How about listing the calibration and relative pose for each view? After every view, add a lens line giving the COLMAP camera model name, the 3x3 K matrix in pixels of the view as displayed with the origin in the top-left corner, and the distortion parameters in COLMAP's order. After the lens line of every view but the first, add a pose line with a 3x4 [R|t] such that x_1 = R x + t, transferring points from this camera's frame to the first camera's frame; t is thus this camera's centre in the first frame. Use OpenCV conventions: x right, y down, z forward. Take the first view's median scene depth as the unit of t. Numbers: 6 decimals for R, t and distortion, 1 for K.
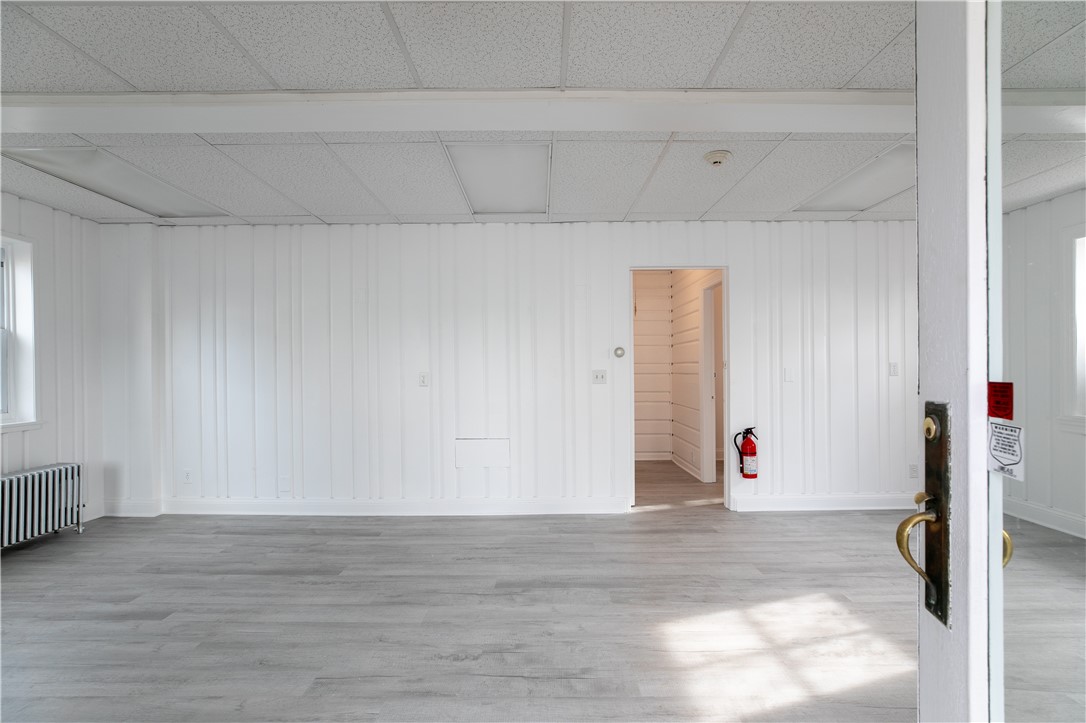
lens RADIAL K [[499.9, 0, 543.0], [0, 499.9, 361.5], [0, 0, 1]] dist [-0.028435, 0.013273]
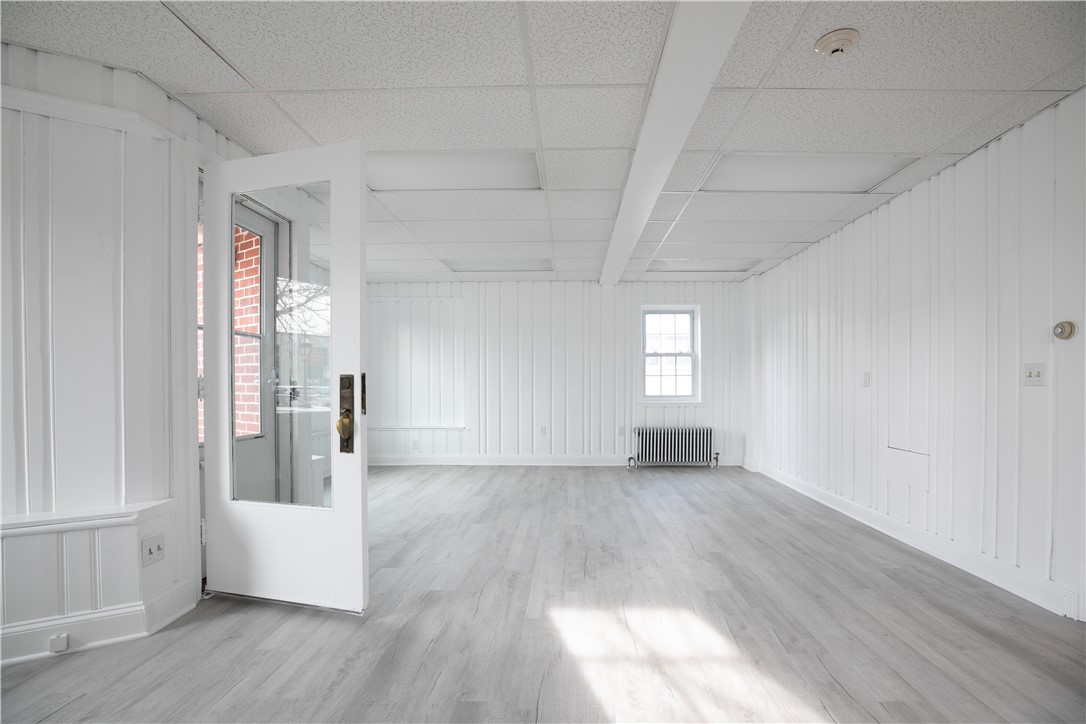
lens RADIAL K [[505.5, 0, 564.2], [0, 505.5, 387.9], [0, 0, 1]] dist [-0.038592, 0.008194]
pose [[-0.014006, 0.013959, -0.999804, 1.014017], [0.017815, 0.999747, 0.013709, 0.040632], [0.999743, -0.017619, -0.014251, 0.633050]]
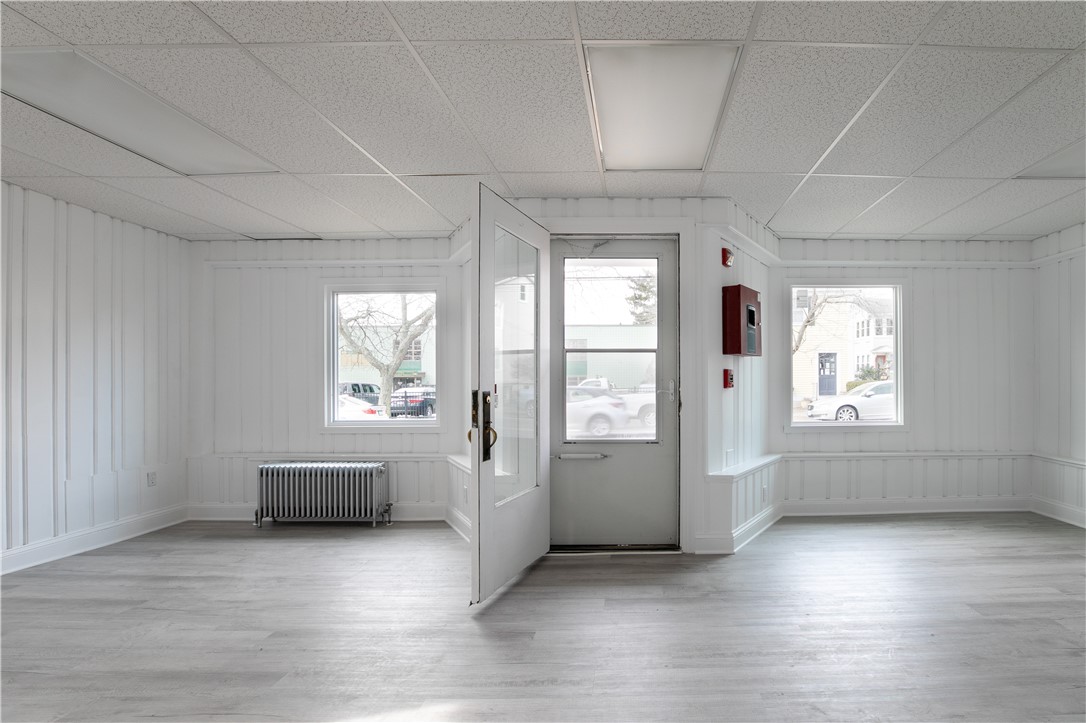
lens RADIAL K [[530.2, 0, 648.2], [0, 530.2, 380.6], [0, 0, 1]] dist [-0.043550, 0.009266]
pose [[-0.999757, 0.009241, -0.020010, -0.043267], [0.009605, 0.999789, -0.018184, 0.025338], [0.019837, -0.018372, -0.999634, 1.224520]]
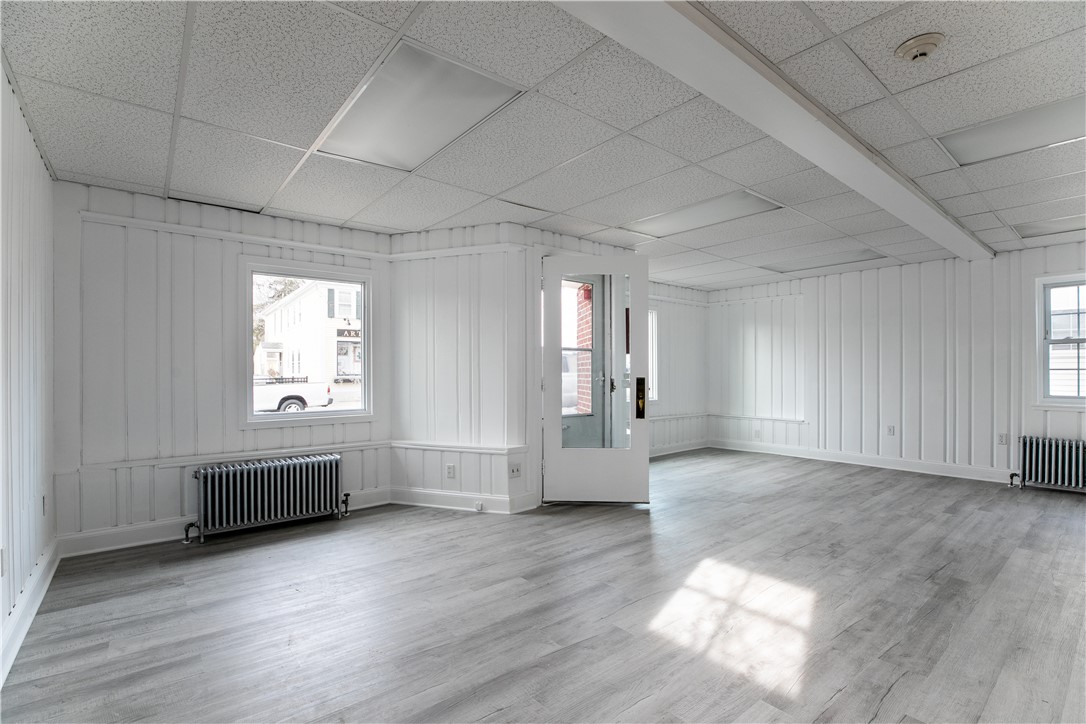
lens RADIAL K [[505.5, 0, 543.2], [0, 505.5, 369.5], [0, 0, 1]] dist [-0.051037, 0.018525]
pose [[-0.774032, 0.004124, -0.633133, 1.131157], [0.016060, 0.999785, -0.013123, 0.016493], [0.632943, -0.020326, -0.773931, 1.170601]]
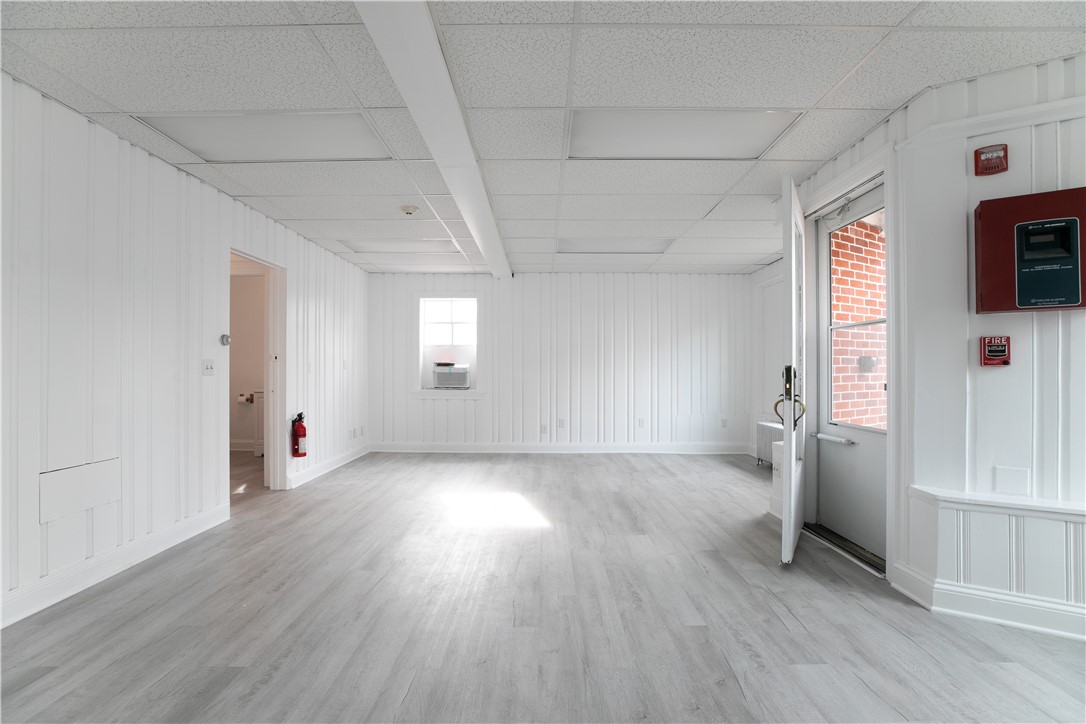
lens RADIAL K [[505.5, 0, 543.2], [0, 505.5, 369.5], [0, 0, 1]] dist [-0.051037, 0.018525]
pose [[0.003415, 0.008837, 0.999955, -1.036643], [-0.017419, 0.999810, -0.008776, 0.044967], [-0.999842, -0.017389, 0.003569, 0.612081]]
